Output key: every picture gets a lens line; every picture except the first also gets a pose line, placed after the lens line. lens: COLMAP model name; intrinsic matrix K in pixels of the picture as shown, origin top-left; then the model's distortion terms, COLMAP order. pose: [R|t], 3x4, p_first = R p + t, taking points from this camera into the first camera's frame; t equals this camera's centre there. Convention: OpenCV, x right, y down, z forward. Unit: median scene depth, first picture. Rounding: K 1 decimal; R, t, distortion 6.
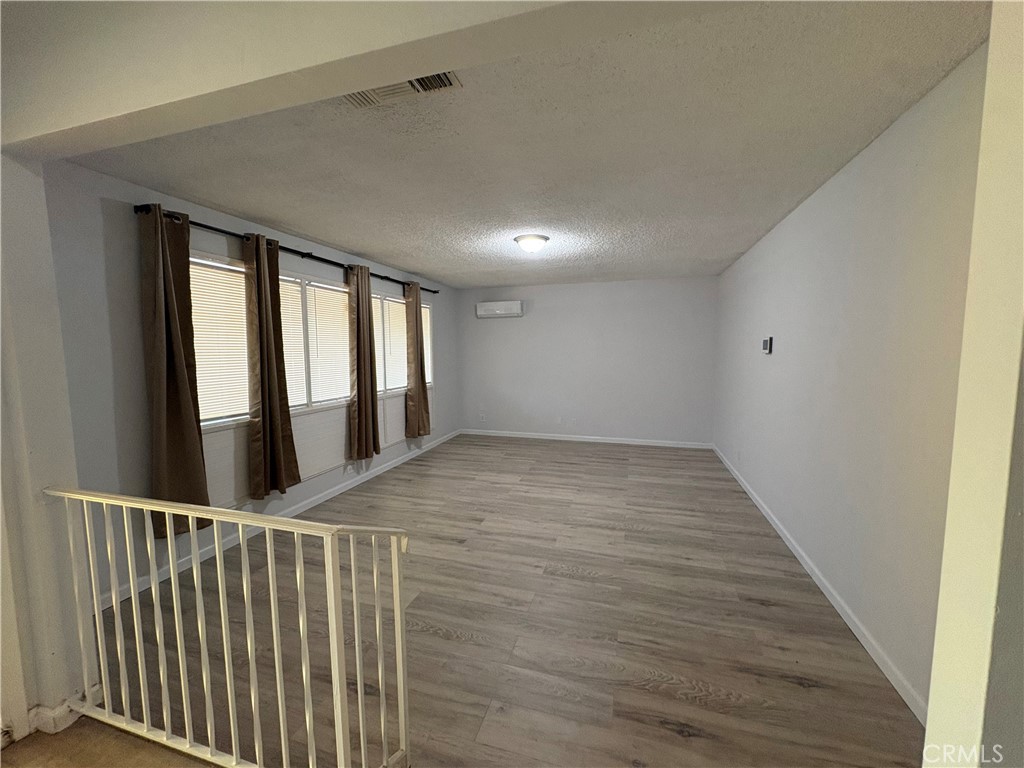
lens RADIAL K [[408.3, 0, 511.3], [0, 408.3, 385.1], [0, 0, 1]] dist [0.000175, 0.000374]
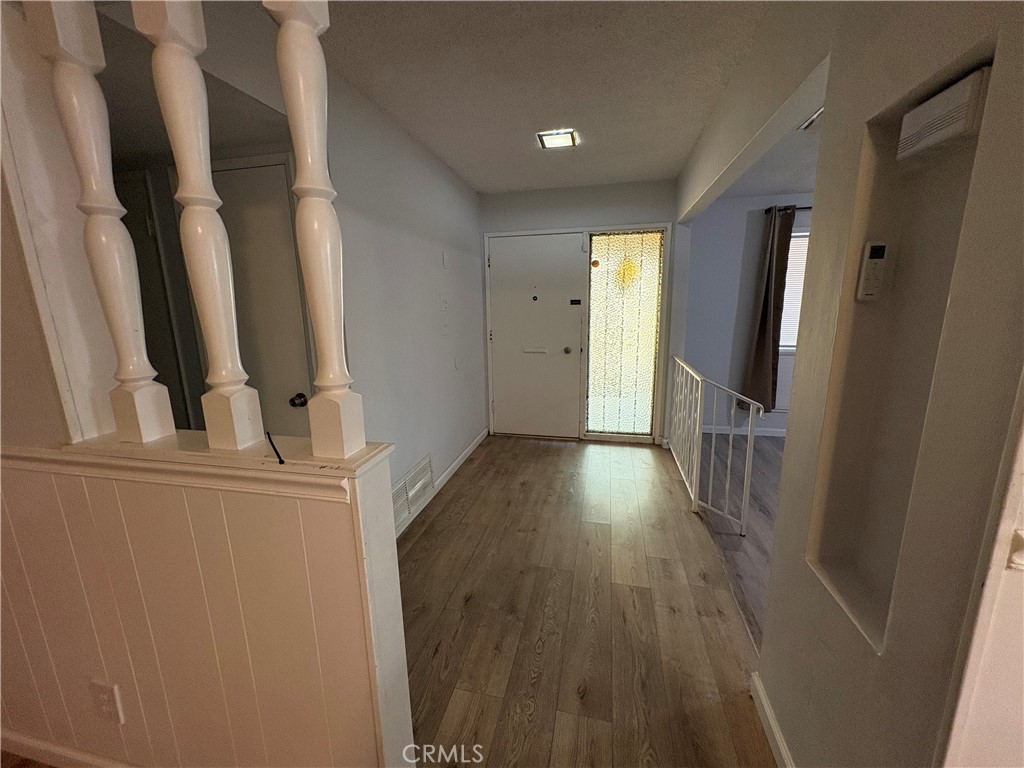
lens RADIAL K [[413.5, 0, 510.9], [0, 413.5, 382.8], [0, 0, 1]] dist [0.000072, 0.000033]
pose [[0.079065, 0.187925, -0.978996, 0.771440], [-0.069751, 0.980706, 0.182620, 0.013524], [0.994426, 0.053847, 0.090647, -0.135284]]
